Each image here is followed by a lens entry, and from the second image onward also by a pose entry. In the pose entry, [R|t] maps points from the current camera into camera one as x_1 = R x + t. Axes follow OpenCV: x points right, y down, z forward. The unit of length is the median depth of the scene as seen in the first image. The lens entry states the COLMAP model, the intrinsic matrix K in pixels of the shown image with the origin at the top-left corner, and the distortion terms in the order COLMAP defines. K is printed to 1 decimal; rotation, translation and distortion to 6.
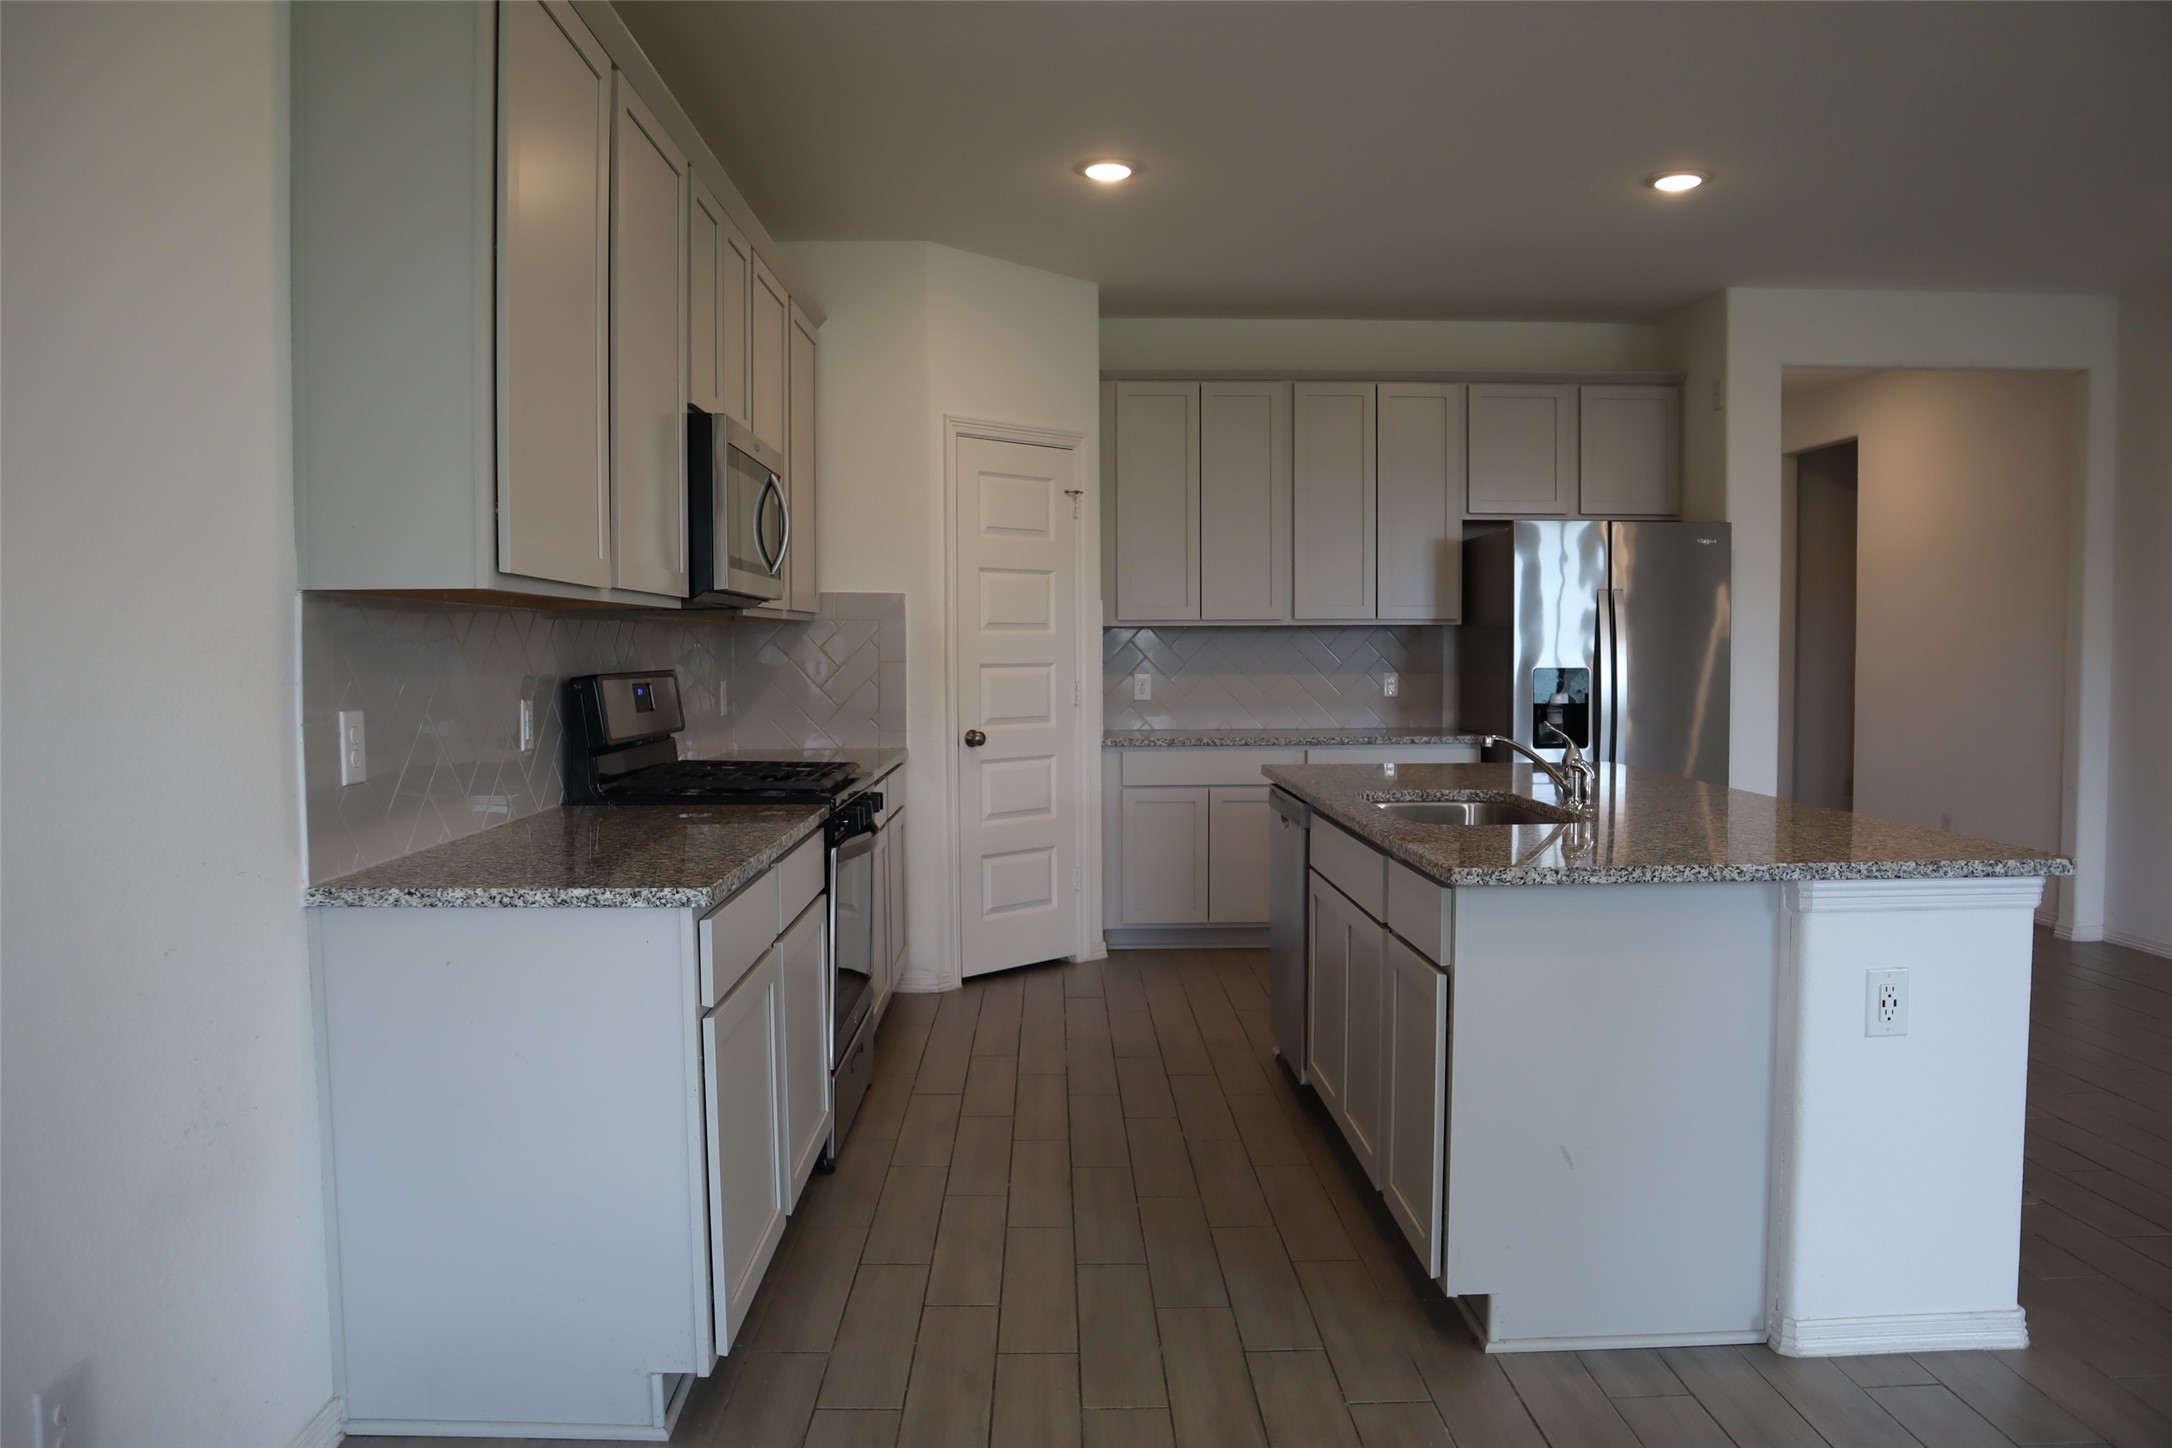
lens RADIAL K [[1392.7, 0, 1086.0], [0, 1392.7, 724.0], [0, 0, 1]] dist [-0.003075, -0.002518]
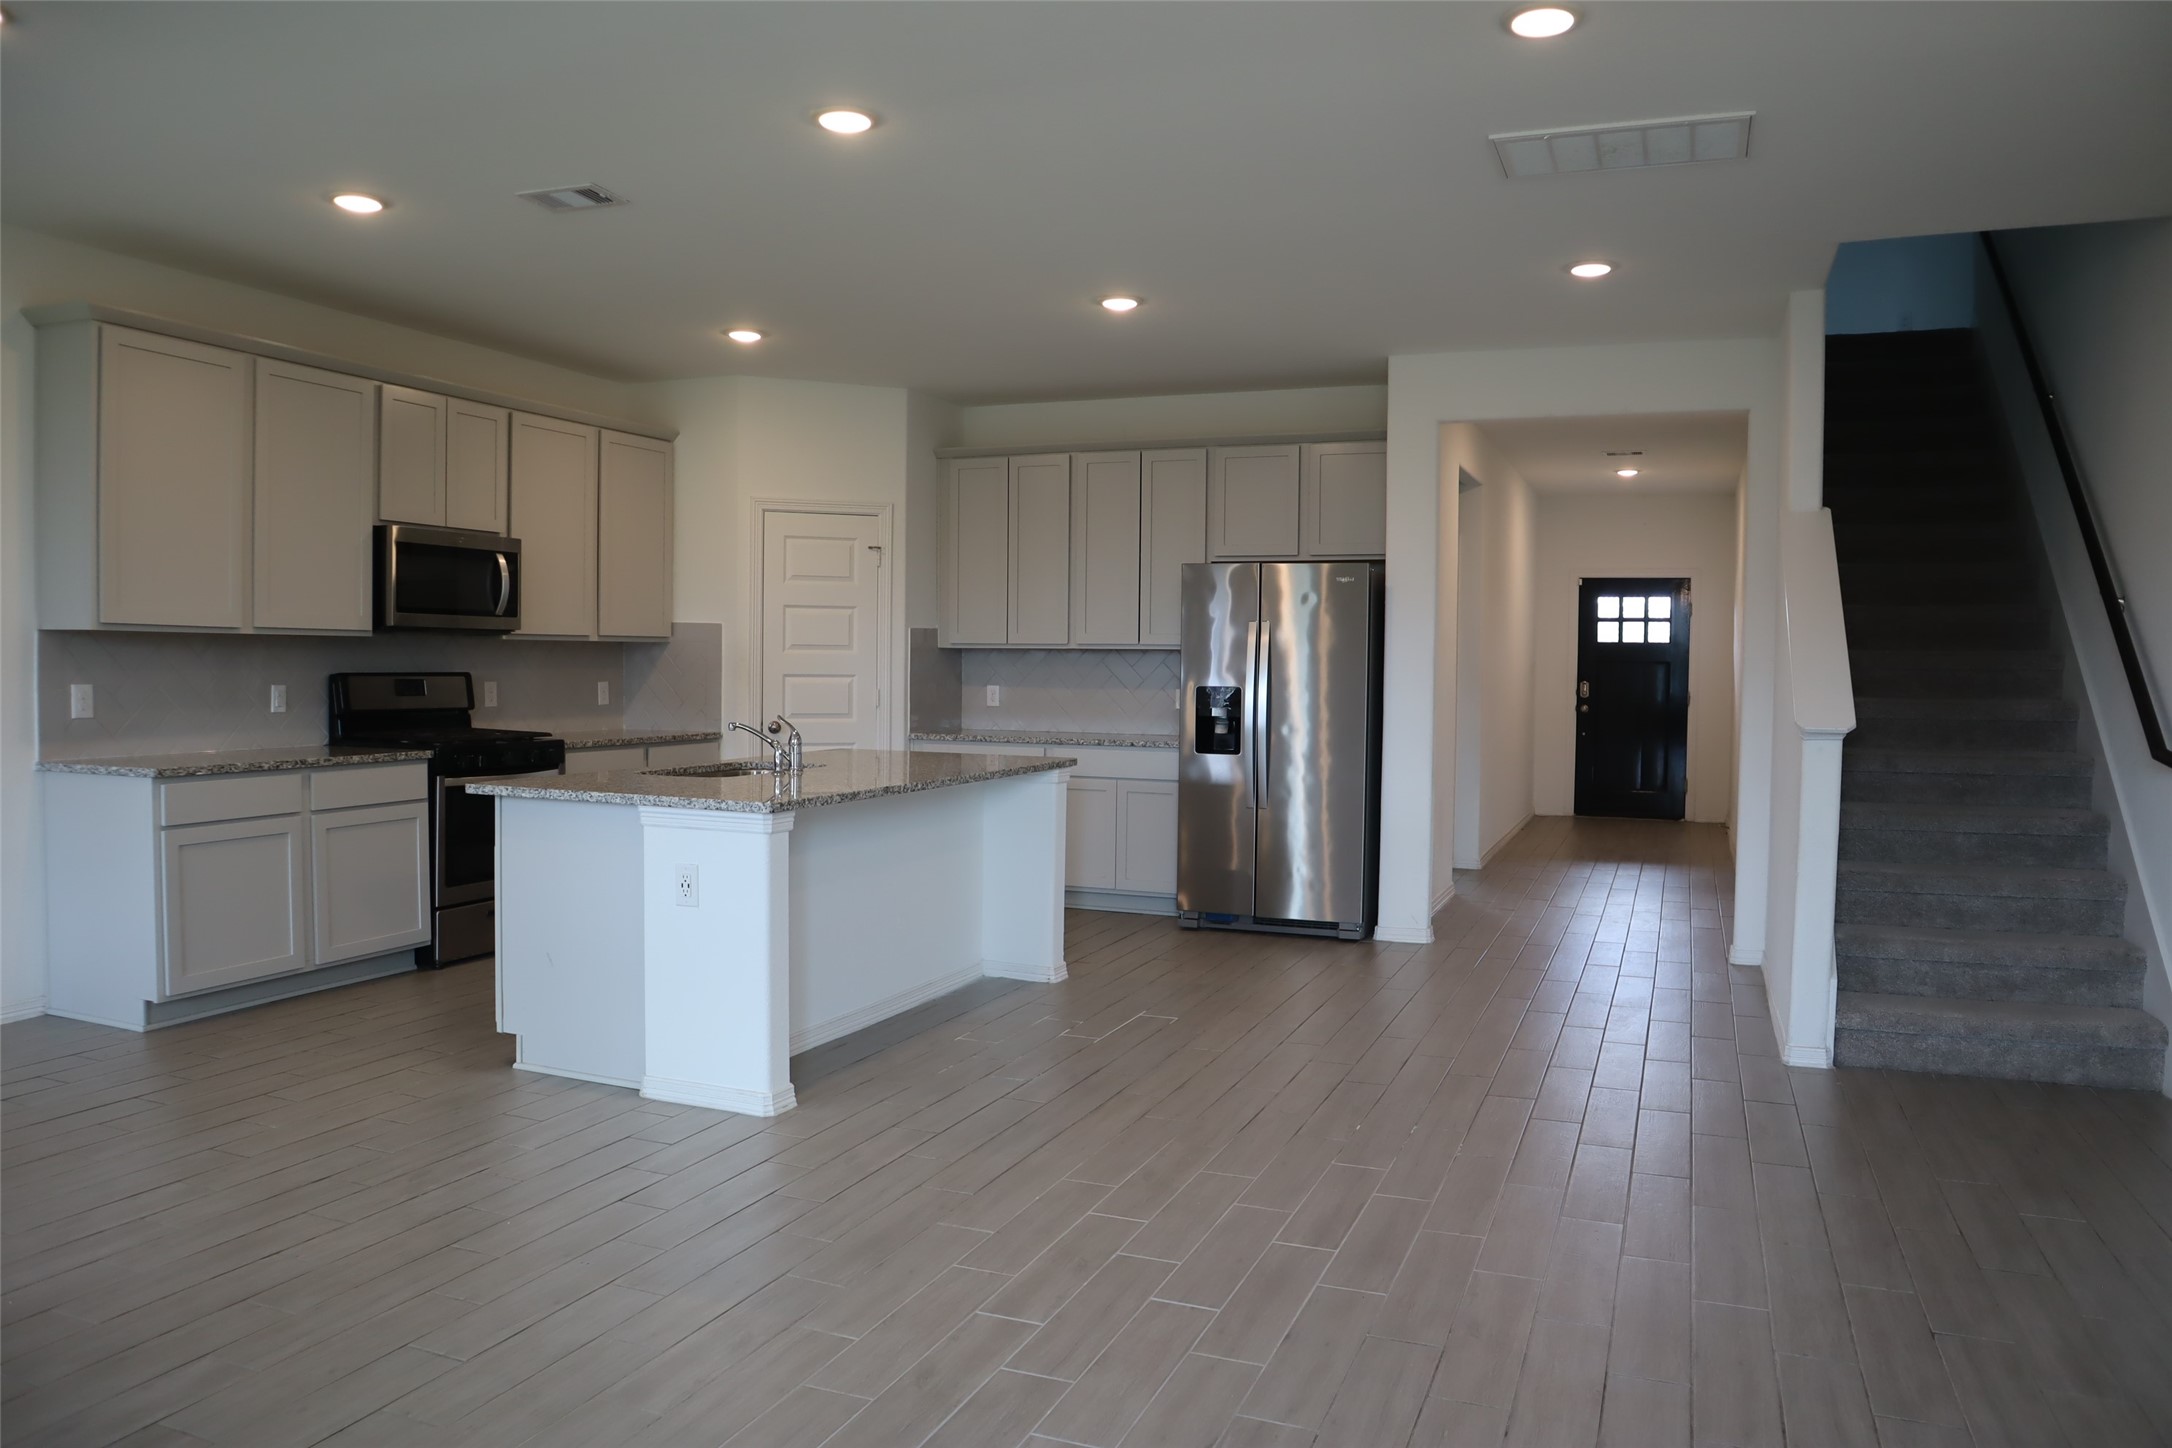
lens RADIAL K [[1392.7, 0, 1086.0], [0, 1392.7, 724.0], [0, 0, 1]] dist [-0.003075, -0.002518]
pose [[0.905965, 0.034589, -0.421937, 0.813829], [-0.039207, 0.999229, -0.002271, -0.001923], [0.421533, 0.018600, 0.906623, -0.140166]]
